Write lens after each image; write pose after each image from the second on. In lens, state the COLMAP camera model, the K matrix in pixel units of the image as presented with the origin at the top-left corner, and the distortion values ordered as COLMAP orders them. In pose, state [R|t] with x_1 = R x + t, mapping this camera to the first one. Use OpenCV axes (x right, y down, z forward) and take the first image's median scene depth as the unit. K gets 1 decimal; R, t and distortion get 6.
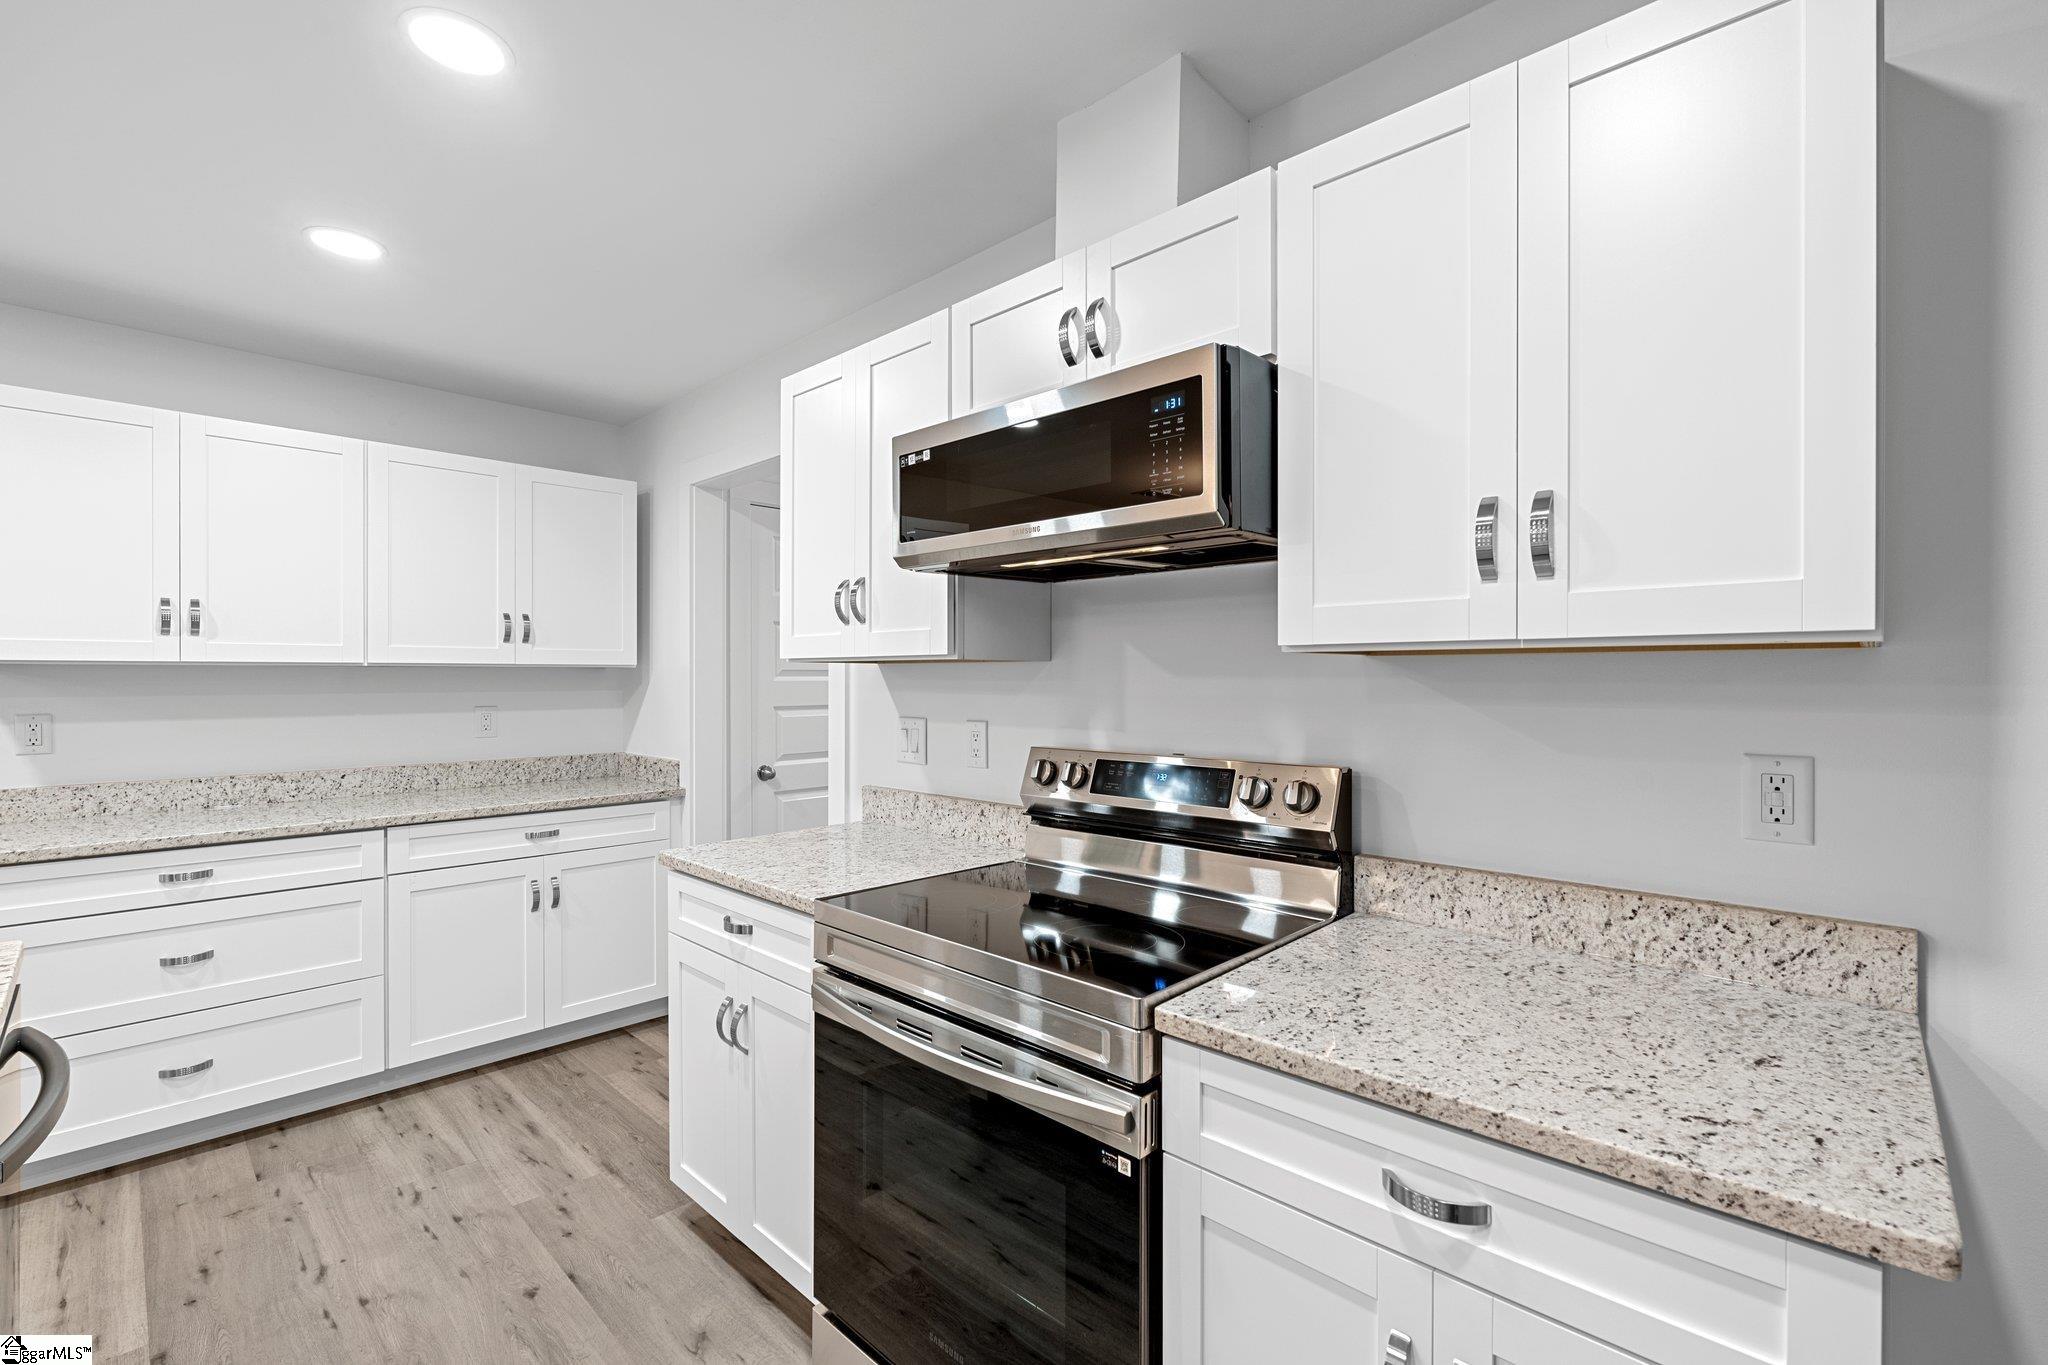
lens RADIAL K [[888.3, 0, 1023.0], [0, 888.3, 681.4], [0, 0, 1]] dist [0.000813, -0.000187]
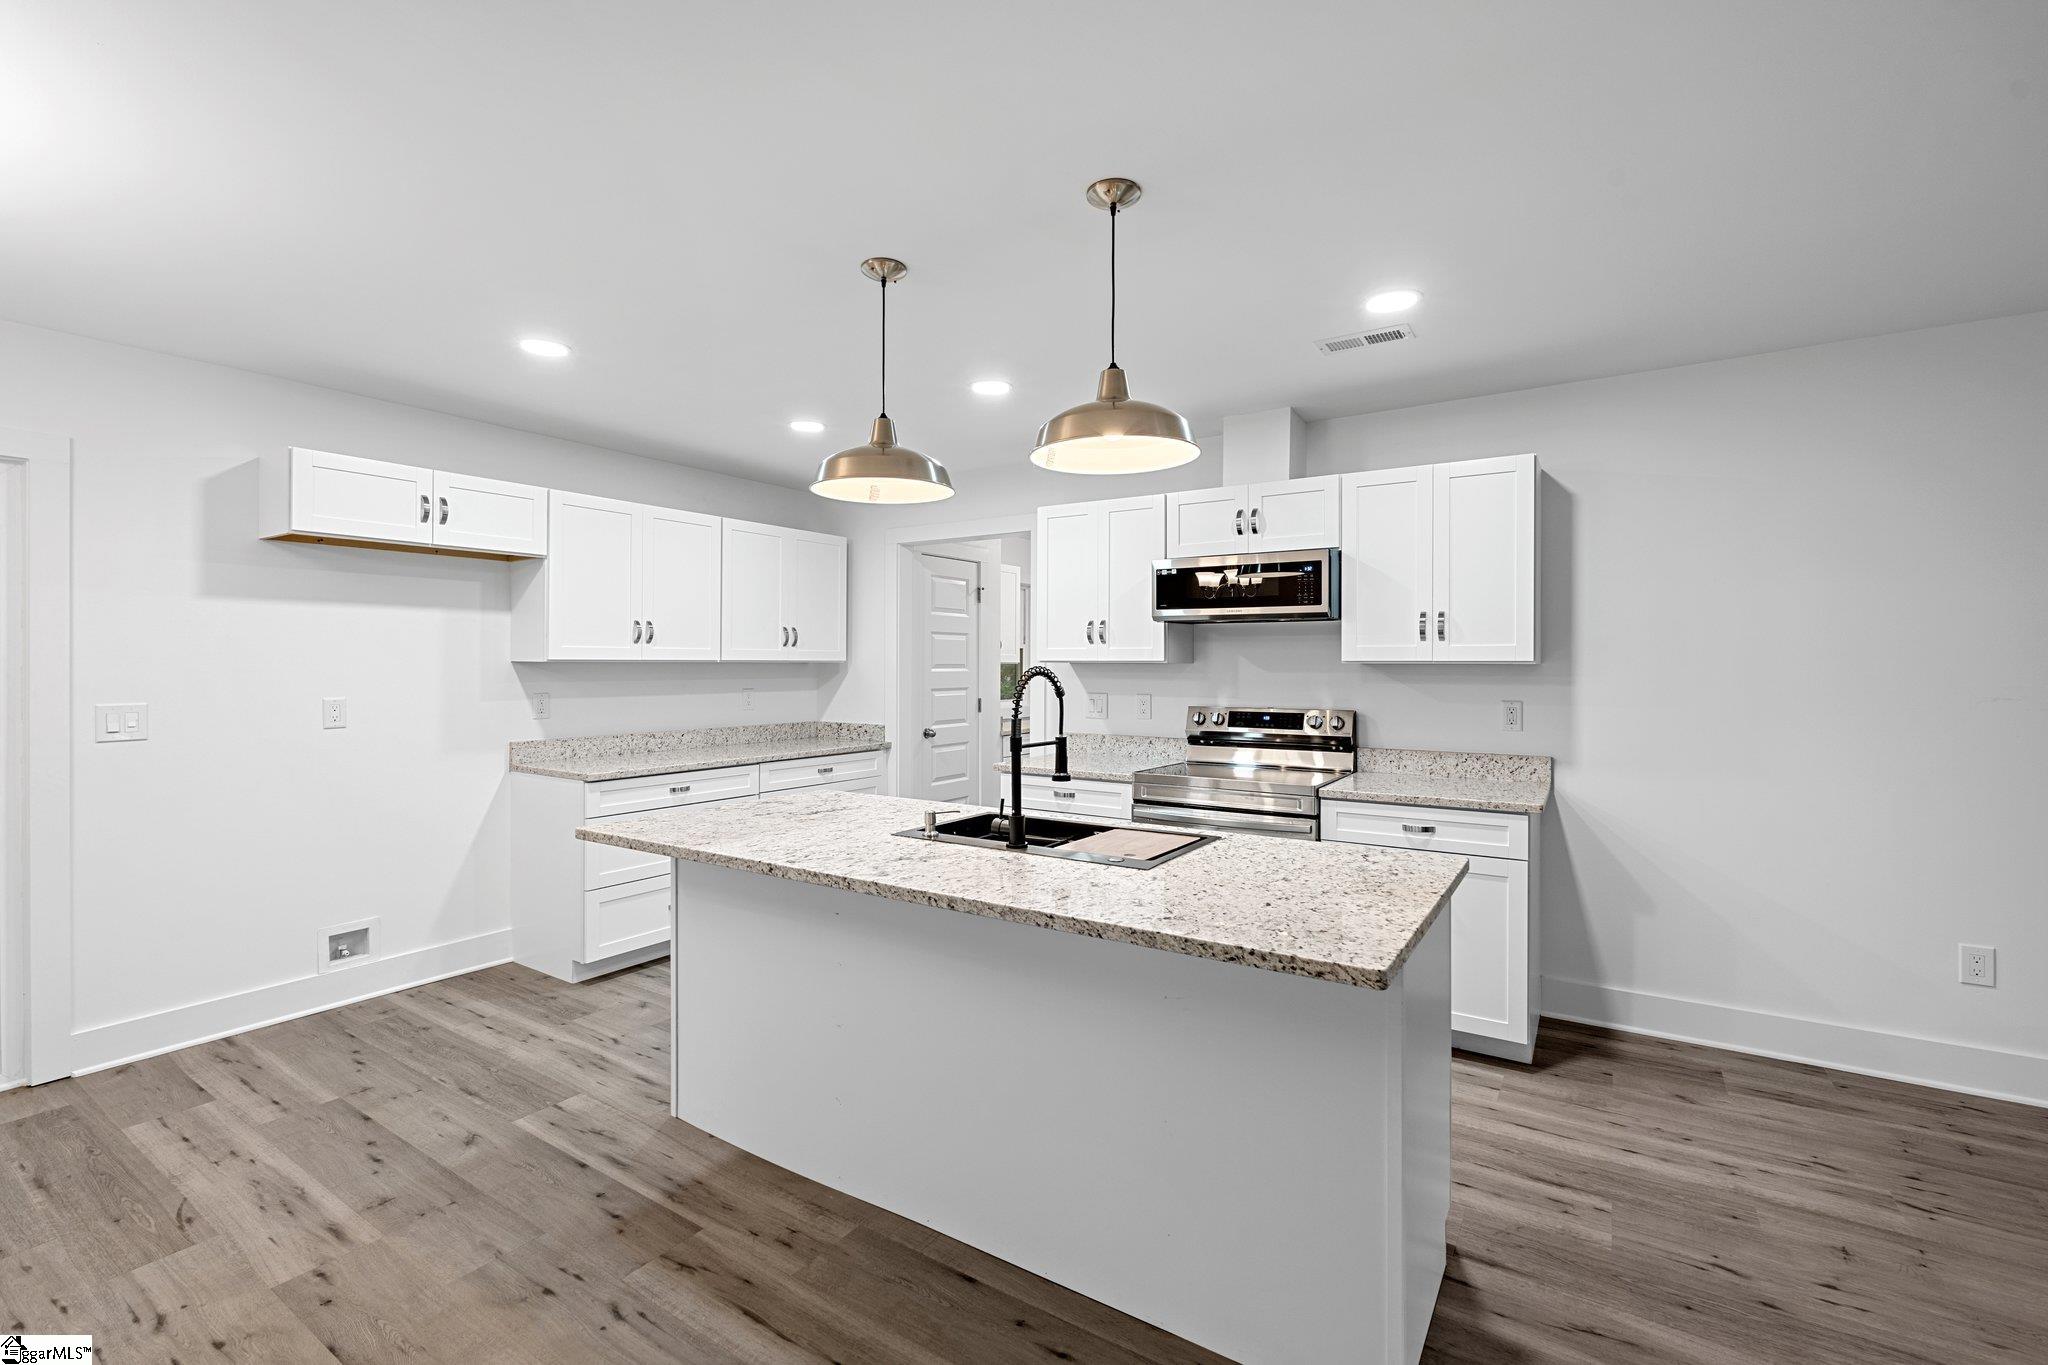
lens RADIAL K [[888.3, 0, 1031.9], [0, 888.3, 668.2], [0, 0, 1]] dist [0.000813, -0.000187]
pose [[0.983012, 0.001975, 0.183529, -0.812532], [-0.001883, 0.999998, -0.000679, -0.011833], [-0.183530, 0.000321, 0.983014, -1.038795]]
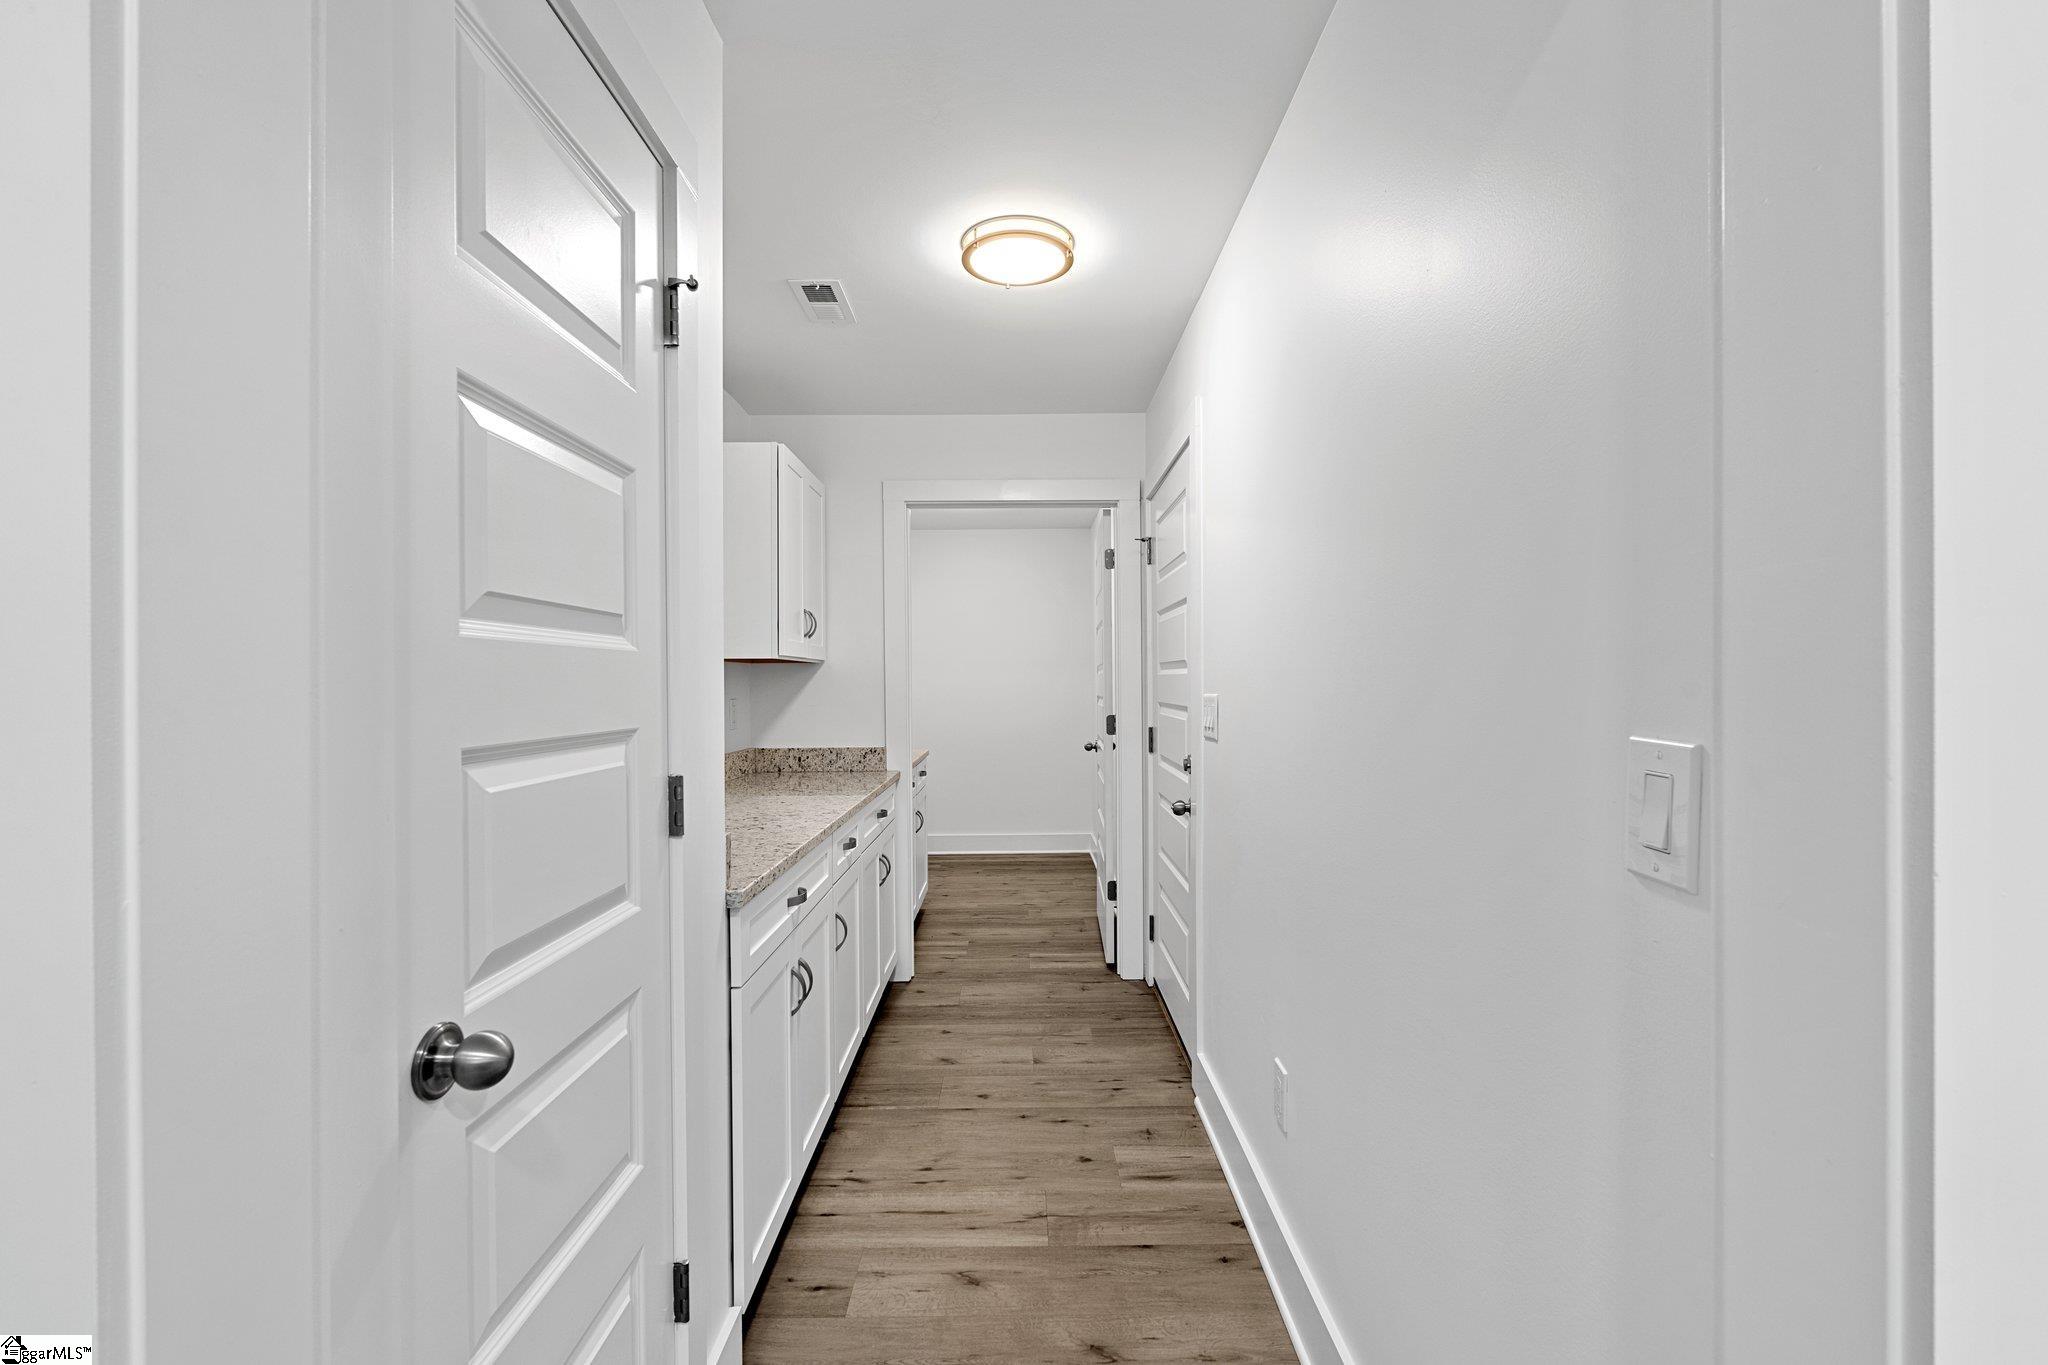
lens RADIAL K [[888.3, 0, 1022.6], [0, 888.3, 687.7], [0, 0, 1]] dist [0.000813, -0.000187]
pose [[0.718011, -0.001126, 0.696031, -0.699139], [0.003170, 0.999994, -0.001652, 0.028474], [-0.696025, 0.003393, 0.718010, 1.540547]]
